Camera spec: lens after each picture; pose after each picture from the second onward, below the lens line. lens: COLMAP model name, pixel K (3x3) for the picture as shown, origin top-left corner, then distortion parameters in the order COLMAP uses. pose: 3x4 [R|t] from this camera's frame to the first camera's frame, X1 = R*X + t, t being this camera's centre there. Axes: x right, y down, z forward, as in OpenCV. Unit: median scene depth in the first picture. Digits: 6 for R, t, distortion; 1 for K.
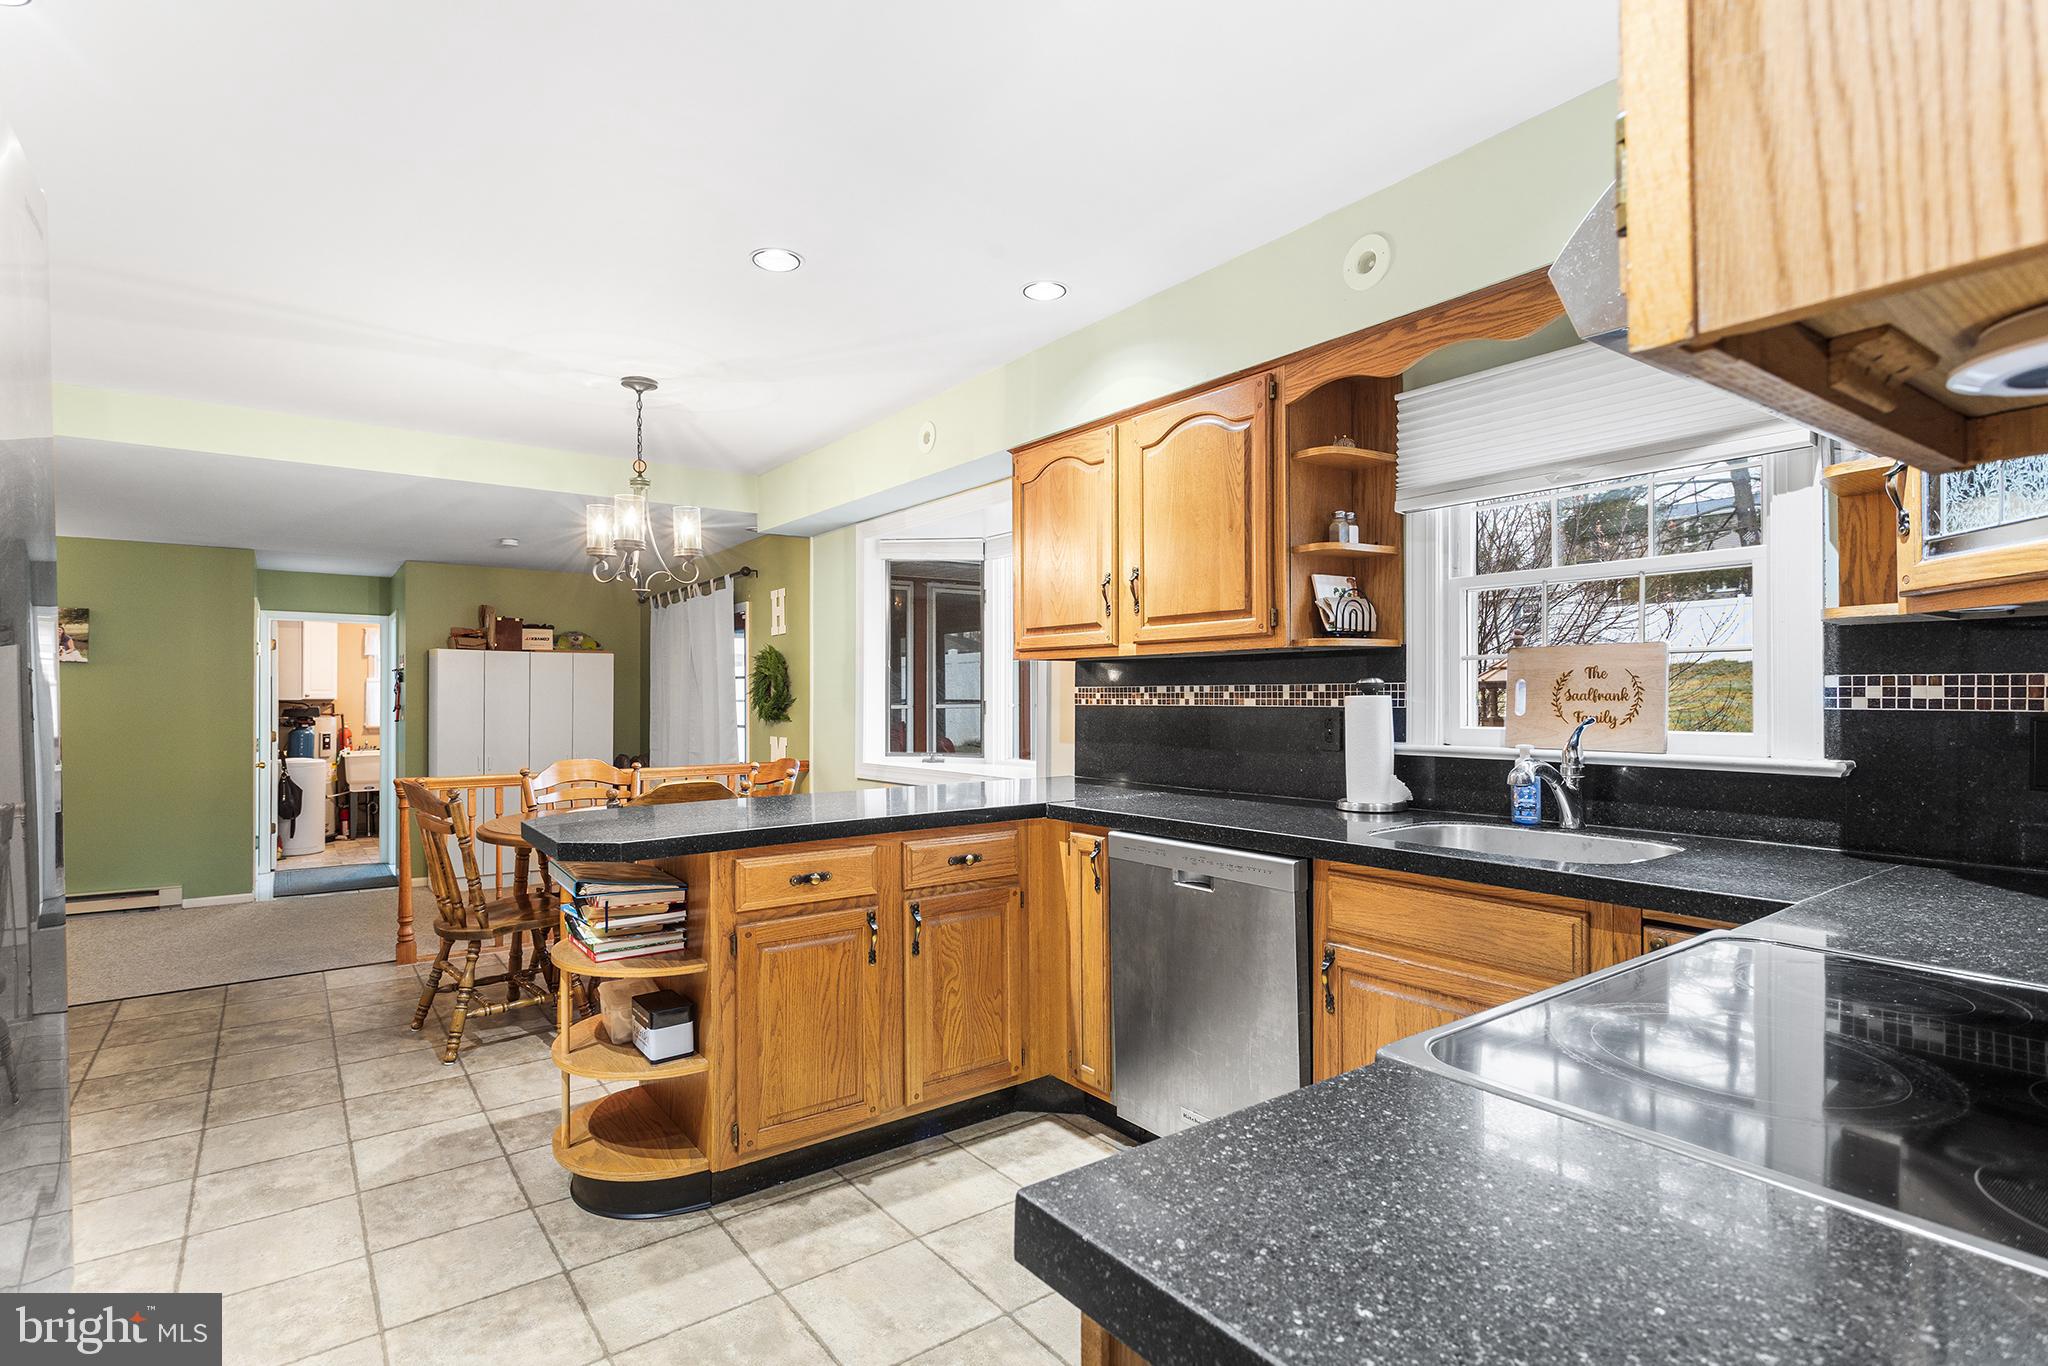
lens RADIAL K [[998.1, 0, 1019.7], [0, 998.1, 689.8], [0, 0, 1]] dist [-0.000138, -0.000217]
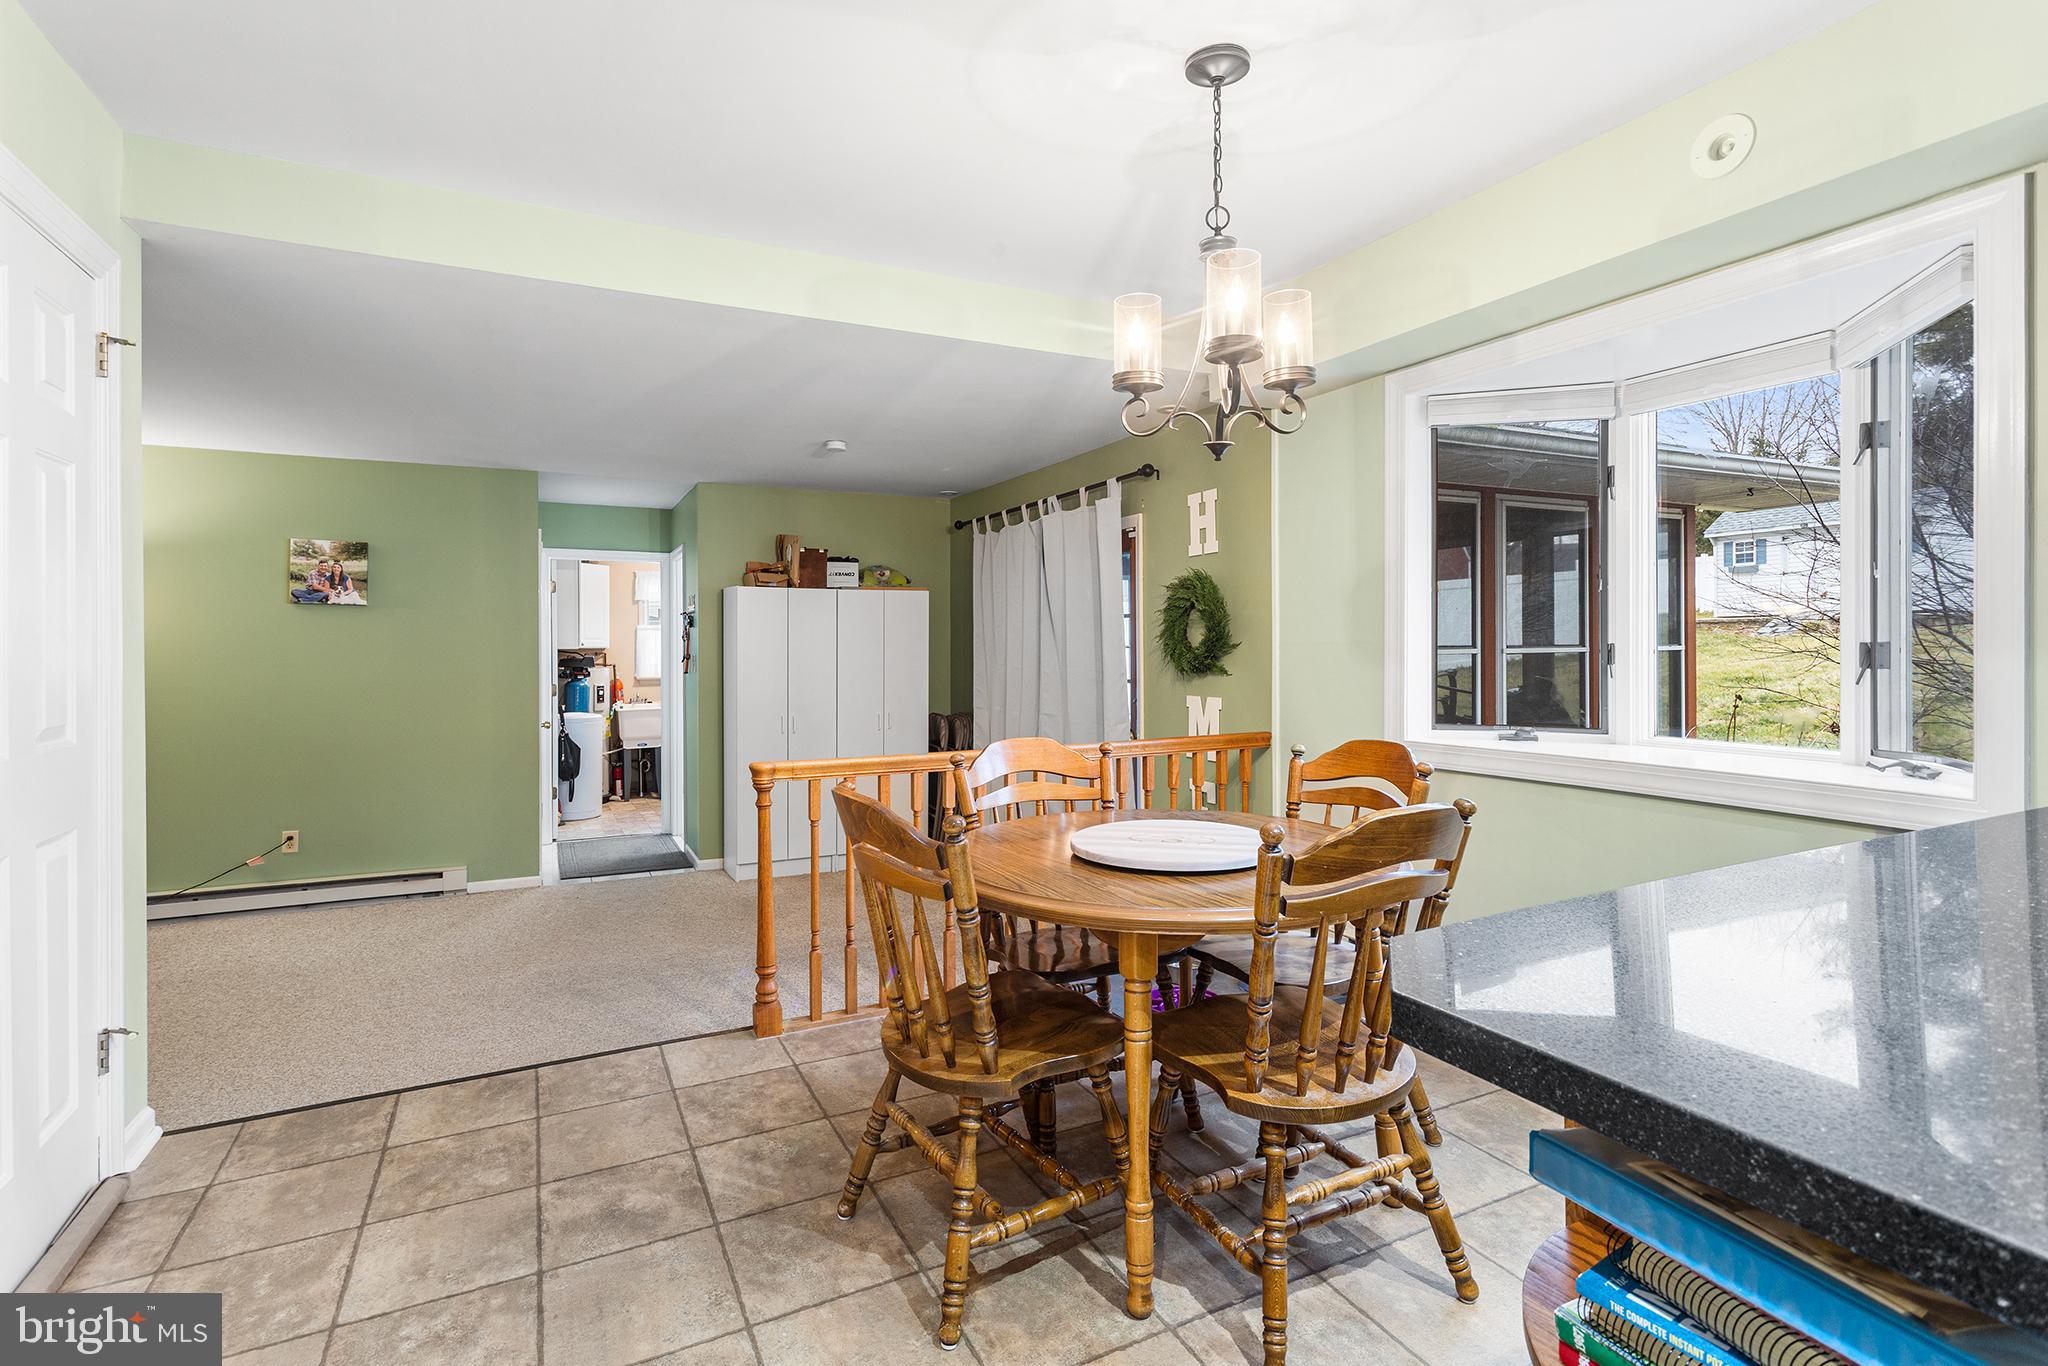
lens RADIAL K [[981.5, 0, 1026.8], [0, 981.5, 645.1], [0, 0, 1]] dist [-0.000993, 0.000110]
pose [[0.985381, -0.004520, -0.170307, -0.219562], [0.005756, 0.999961, 0.006770, 0.003883], [0.170269, -0.007651, 0.985368, 0.251283]]
